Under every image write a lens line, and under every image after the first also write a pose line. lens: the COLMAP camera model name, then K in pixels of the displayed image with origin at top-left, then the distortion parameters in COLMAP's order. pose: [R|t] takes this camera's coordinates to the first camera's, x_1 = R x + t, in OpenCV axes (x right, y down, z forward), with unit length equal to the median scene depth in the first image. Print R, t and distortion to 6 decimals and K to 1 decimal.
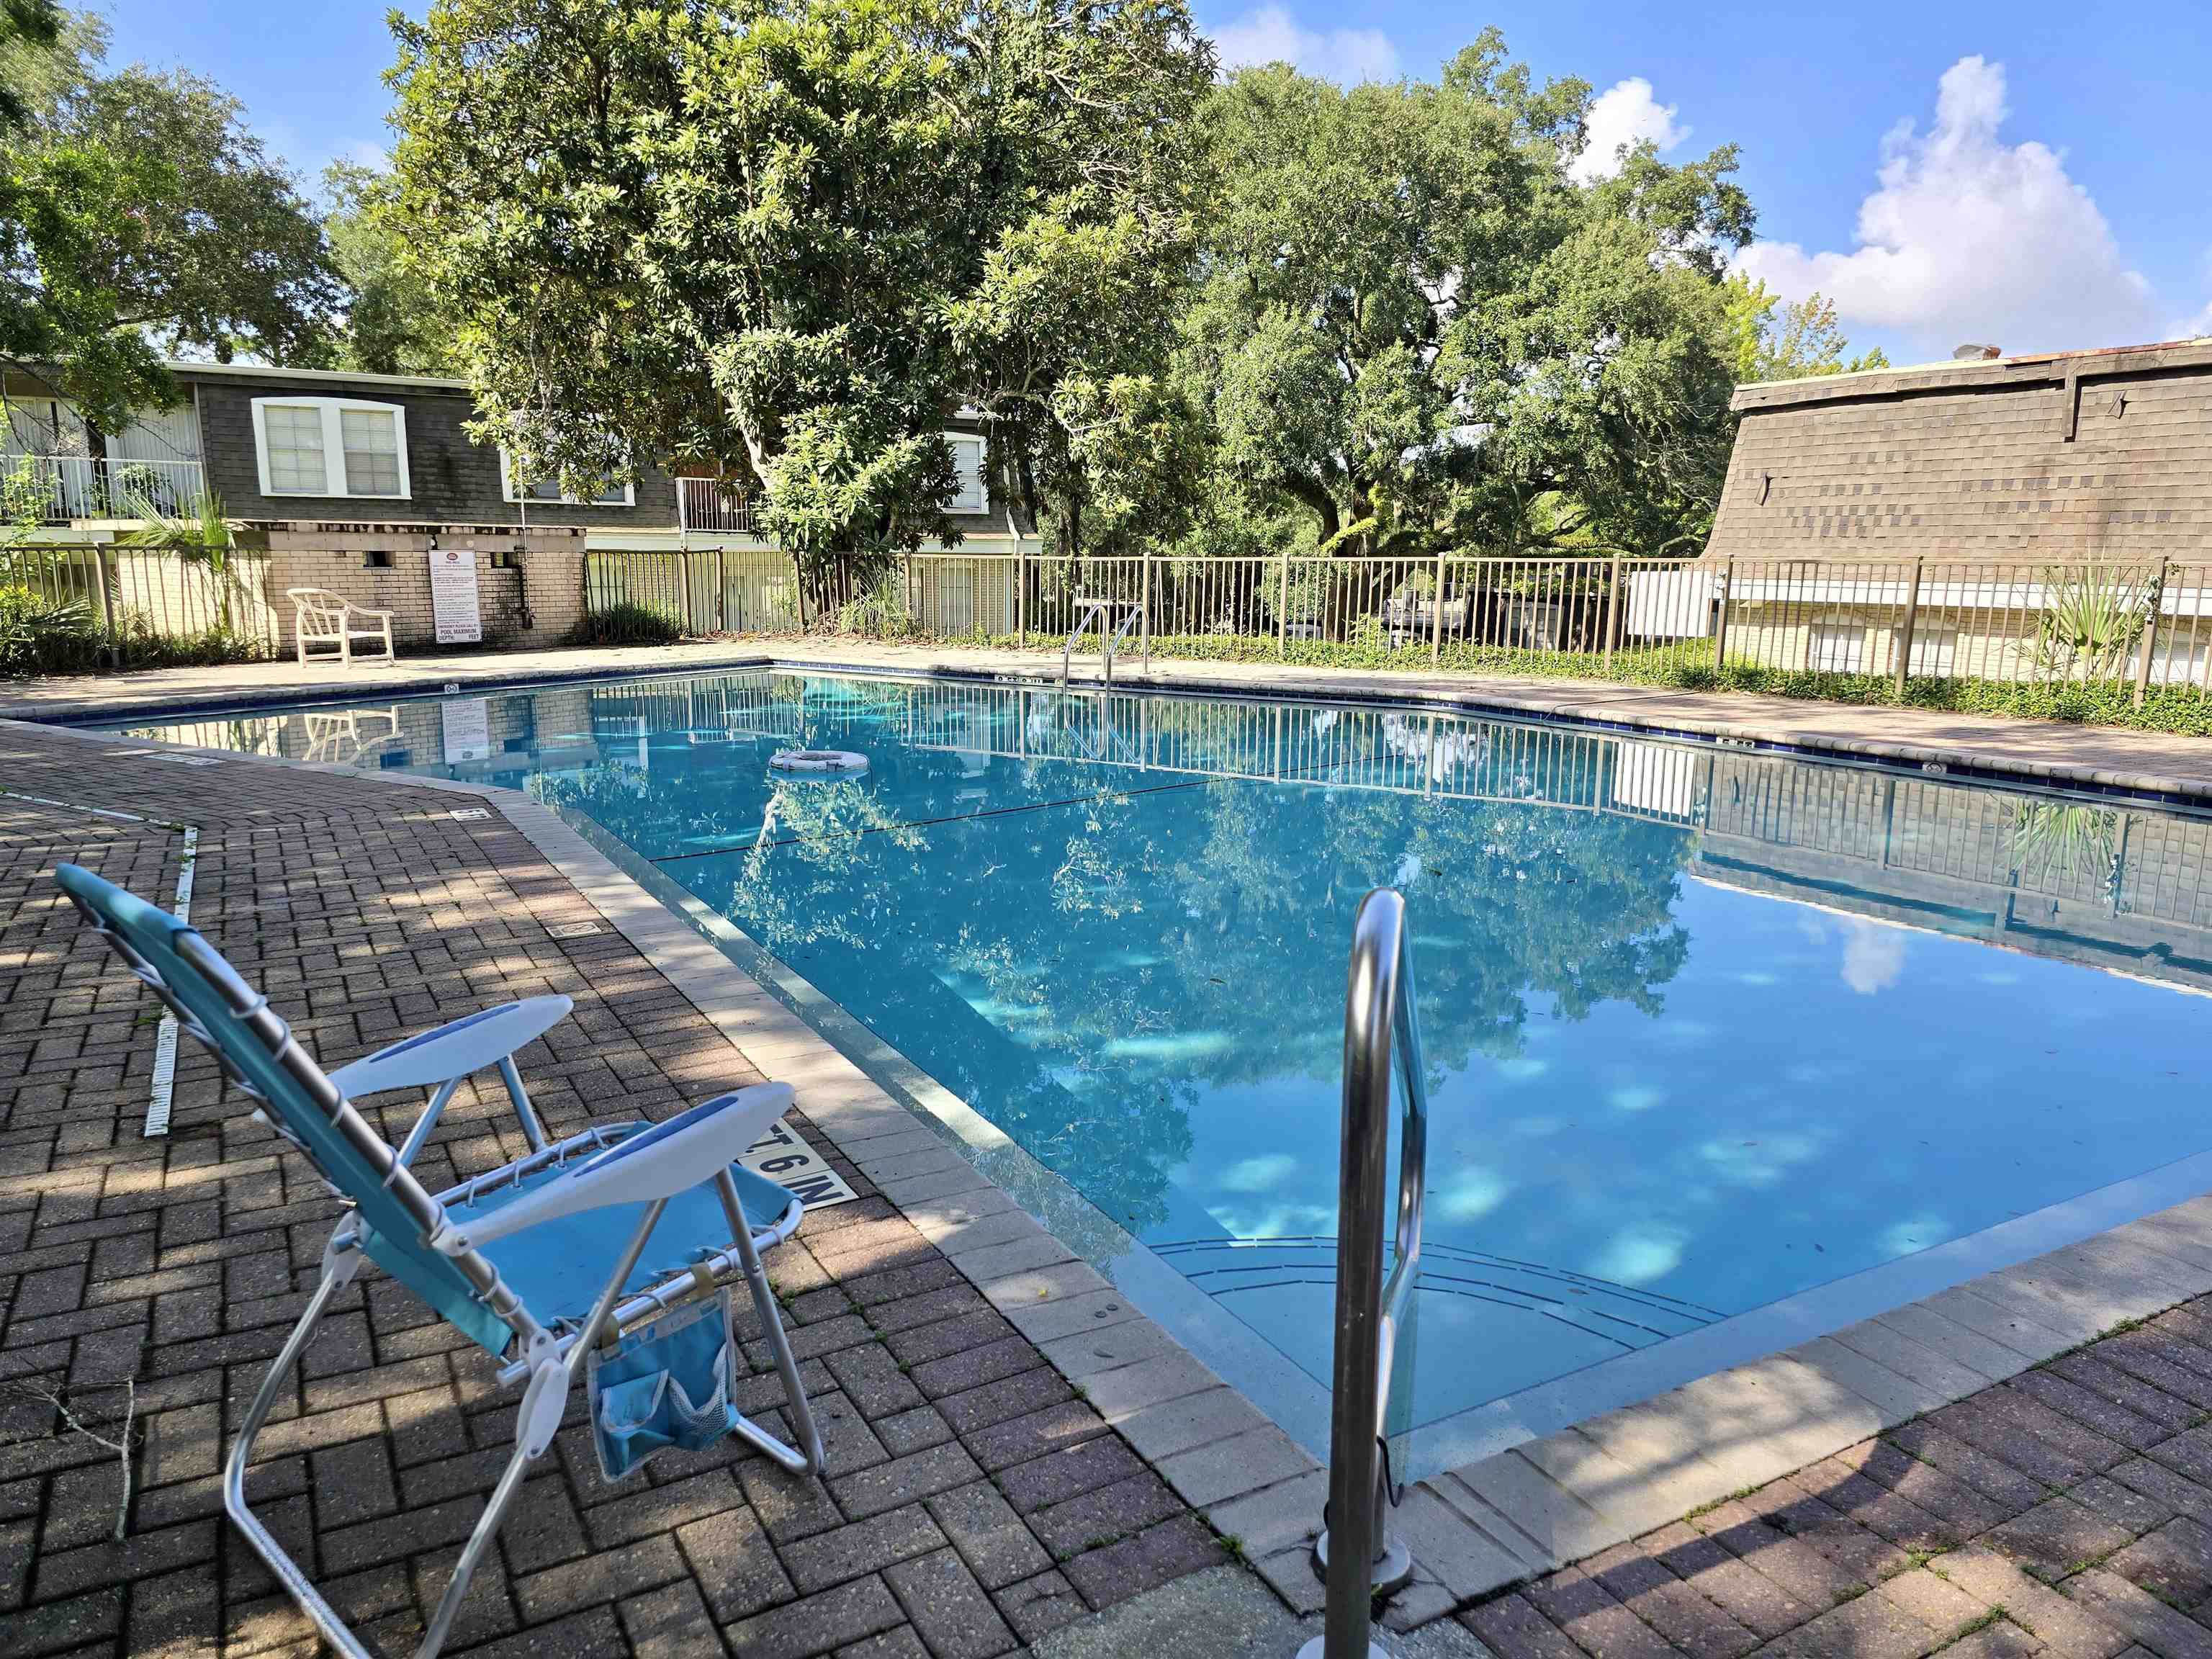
lens RADIAL K [[1490.6, 0, 1091.6], [0, 1490.6, 839.6], [0, 0, 1]] dist [0.057234, -0.043009]
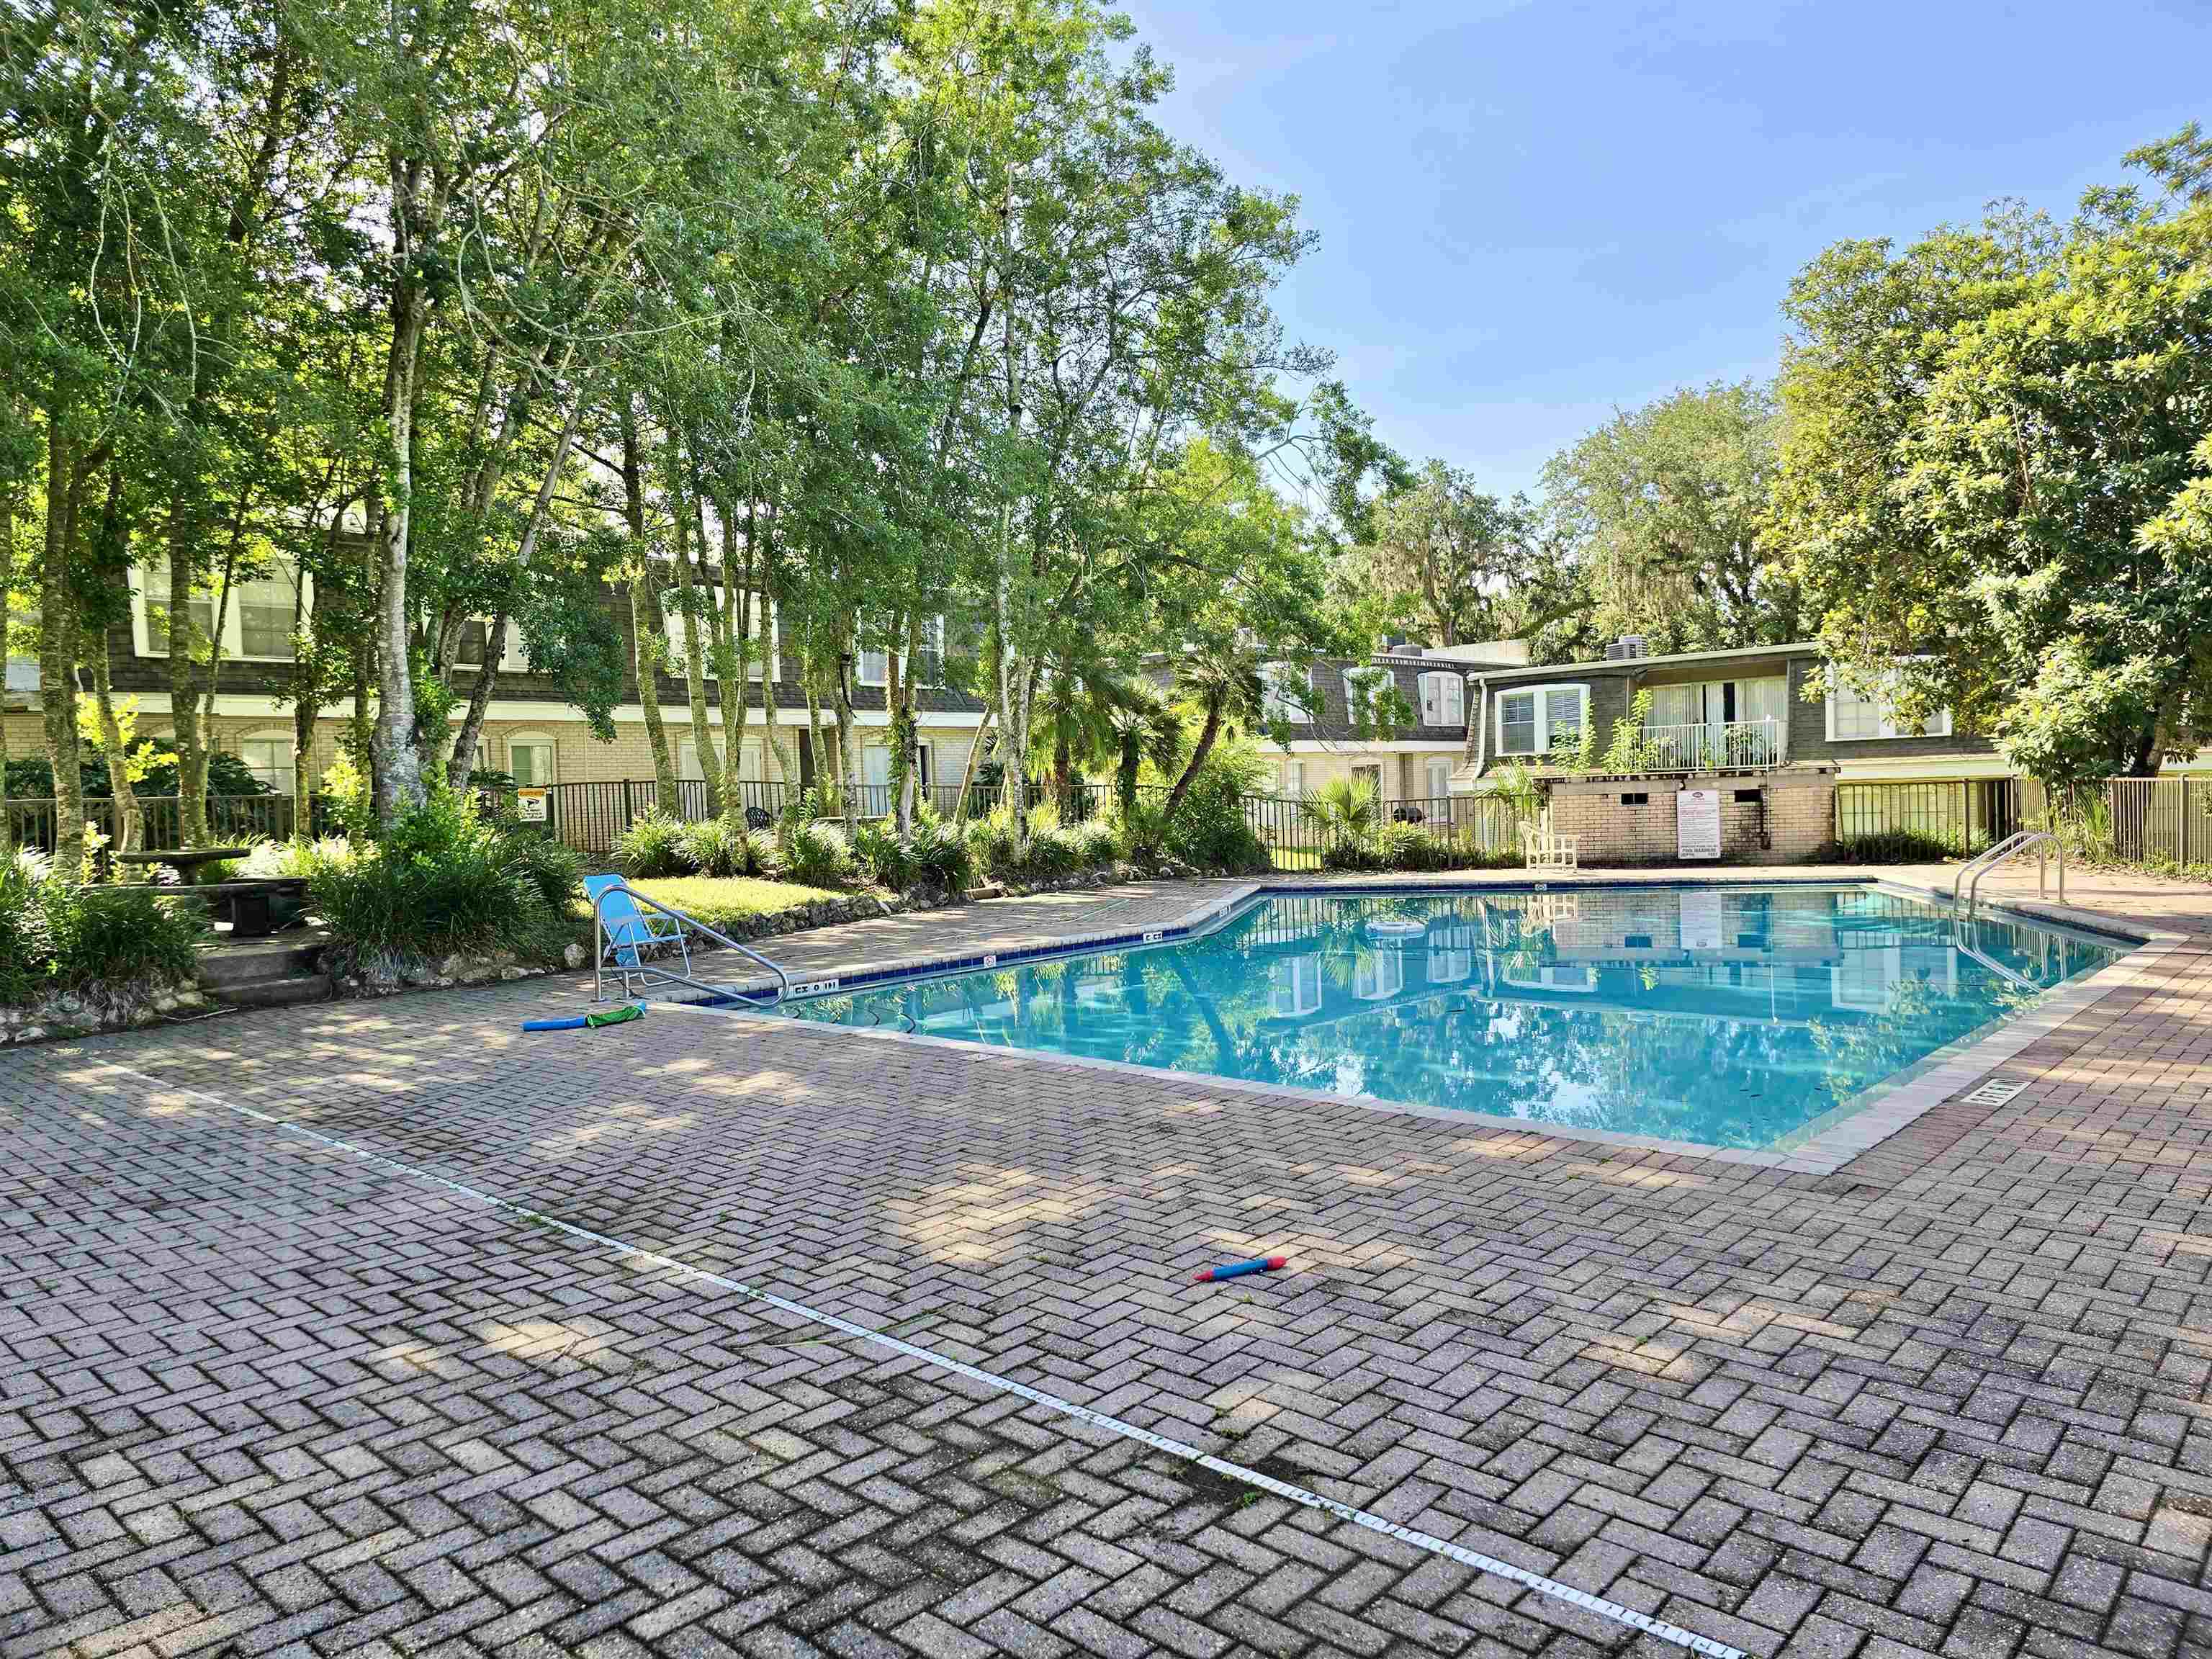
lens RADIAL K [[1490.6, 0, 1093.0], [0, 1490.6, 826.0], [0, 0, 1]] dist [0.057234, -0.043009]
pose [[0.312020, 0.001148, -0.950075, 0.647037], [-0.143724, 0.988548, -0.046007, -0.021356], [0.939142, 0.150904, 0.308611, 0.086152]]
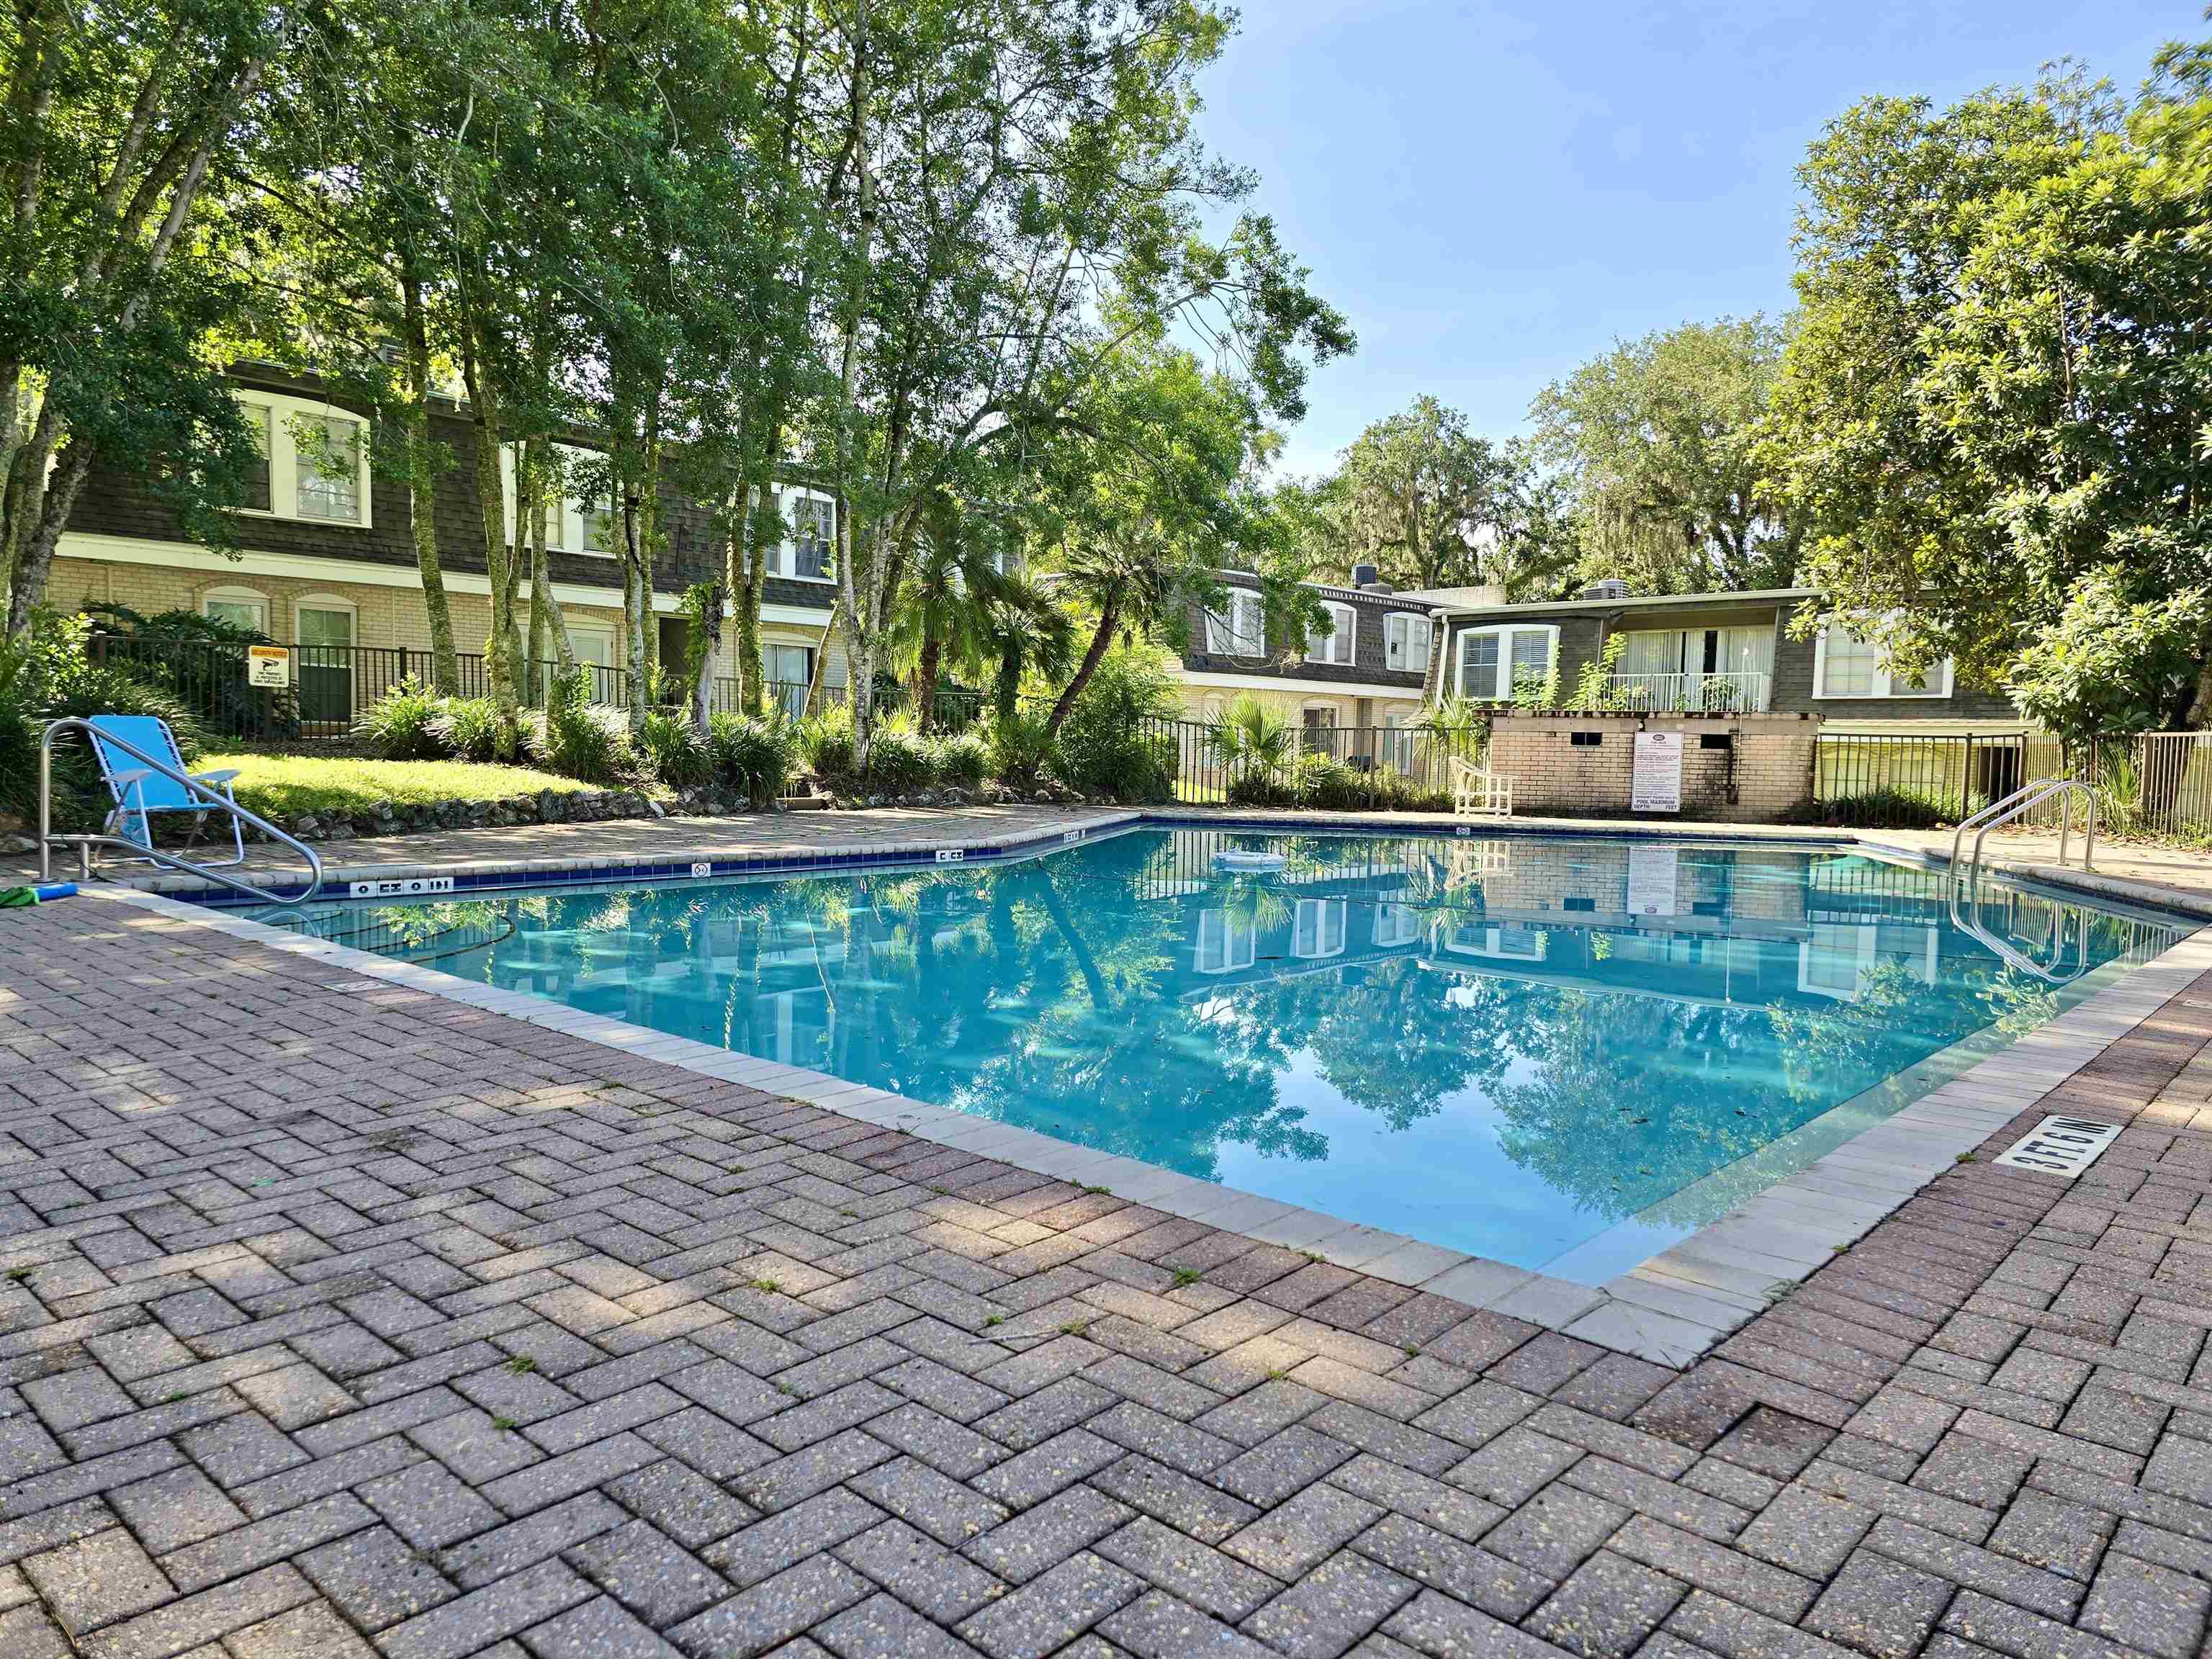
lens RADIAL K [[1490.6, 0, 1099.5], [0, 1490.6, 832.0], [0, 0, 1]] dist [0.057234, -0.043009]
pose [[0.322042, 0.053165, -0.945232, 0.506226], [-0.196894, 0.980352, -0.011942, -0.018276], [0.926025, 0.189957, 0.326182, 0.233330]]
